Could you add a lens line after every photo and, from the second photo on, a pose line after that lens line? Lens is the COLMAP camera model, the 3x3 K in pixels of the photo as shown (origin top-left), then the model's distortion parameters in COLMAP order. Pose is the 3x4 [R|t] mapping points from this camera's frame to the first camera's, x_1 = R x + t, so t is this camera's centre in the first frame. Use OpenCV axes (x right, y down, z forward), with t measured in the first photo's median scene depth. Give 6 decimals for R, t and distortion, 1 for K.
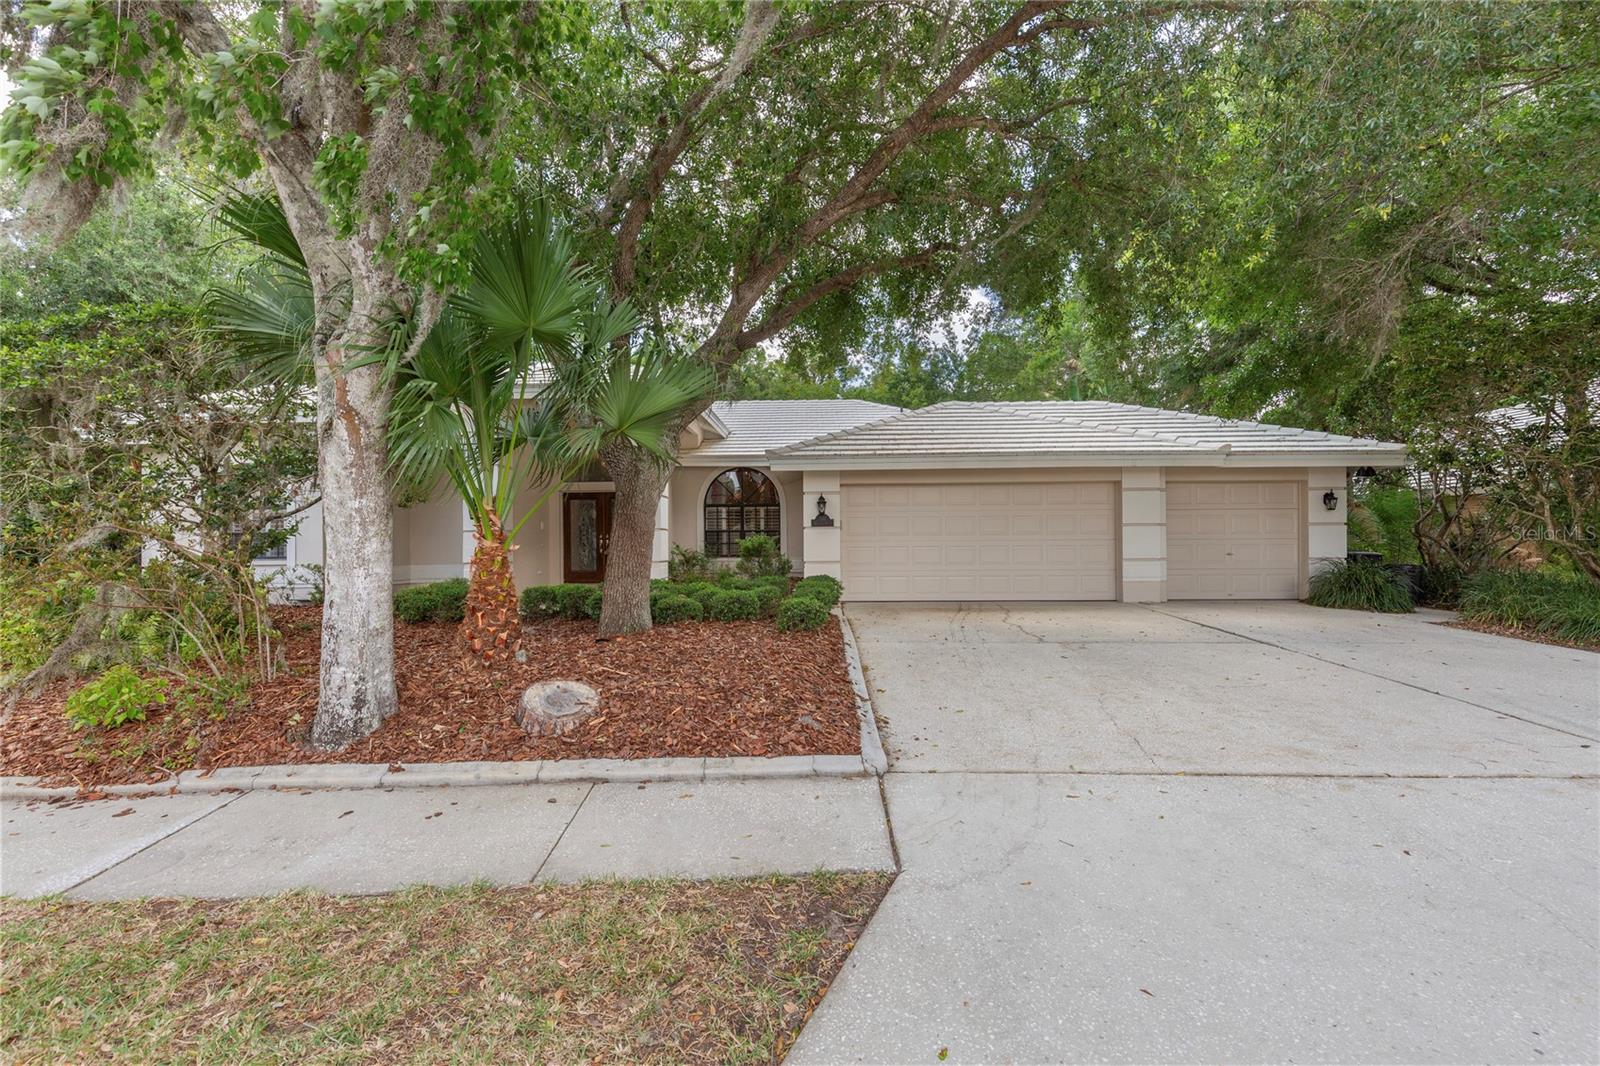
lens RADIAL K [[725.9, 0, 797.7], [0, 725.9, 530.7], [0, 0, 1]] dist [0.000265, 0.000041]
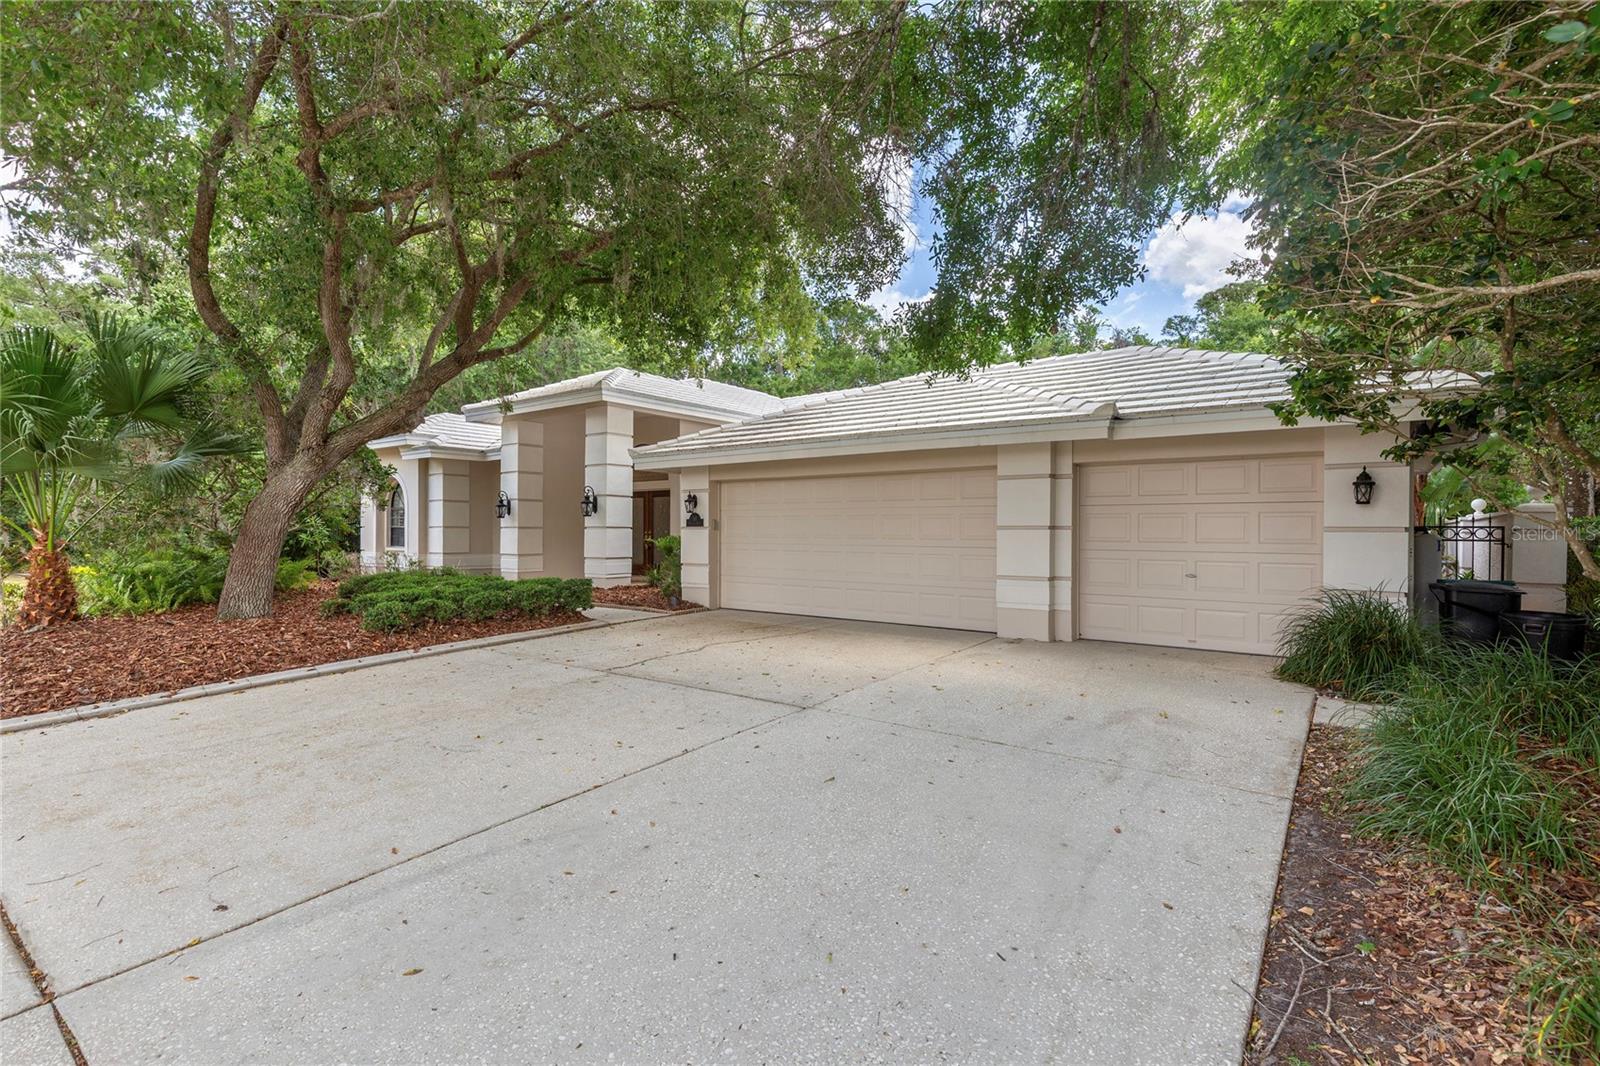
lens RADIAL K [[725.9, 0, 800.0], [0, 725.9, 529.5], [0, 0, 1]] dist [0.000265, 0.000041]
pose [[0.821236, 0.011234, -0.570478, 0.692149], [-0.009402, 0.999937, 0.006156, -0.008928], [0.570512, 0.000308, 0.821290, 0.308302]]
